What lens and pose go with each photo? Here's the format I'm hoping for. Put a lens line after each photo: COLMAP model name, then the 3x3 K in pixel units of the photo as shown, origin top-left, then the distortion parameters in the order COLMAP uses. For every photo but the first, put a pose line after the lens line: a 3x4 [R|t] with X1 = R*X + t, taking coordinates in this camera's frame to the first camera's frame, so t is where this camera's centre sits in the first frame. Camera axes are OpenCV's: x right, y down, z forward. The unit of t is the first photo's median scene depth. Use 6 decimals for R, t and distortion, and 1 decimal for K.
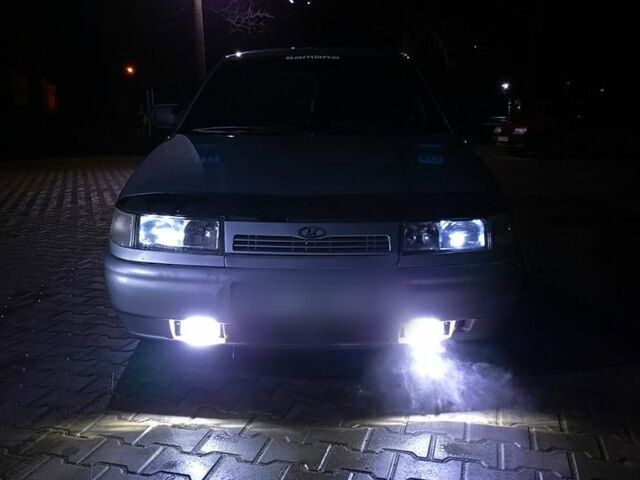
lens RADIAL K [[592.3, 0, 320.0], [0, 592.3, 240.0], [0, 0, 1]] dist [0.004943, -0.000407]
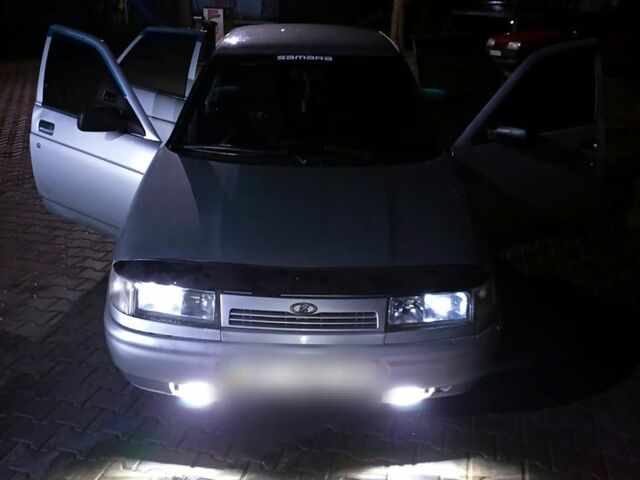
lens RADIAL K [[592.3, 0, 320.0], [0, 592.3, 240.0], [0, 0, 1]] dist [0.004943, -0.000407]
pose [[0.999420, 0.018461, 0.028625, -0.017382], [-0.022887, 0.986374, 0.162921, -0.296880], [-0.025227, -0.163482, 0.986224, -0.017836]]
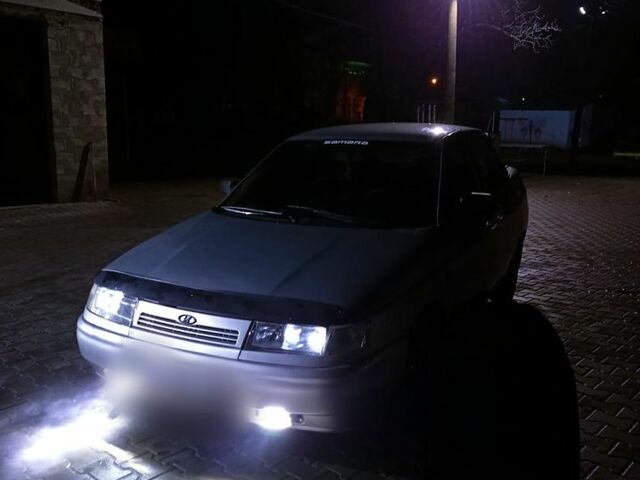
lens RADIAL K [[592.3, 0, 320.0], [0, 592.3, 240.0], [0, 0, 1]] dist [0.004943, -0.000407]
pose [[0.902305, 0.087599, -0.422105, 0.742149], [-0.099284, 0.995043, -0.005733, -0.197286], [0.419511, 0.047081, 0.906529, -0.037593]]
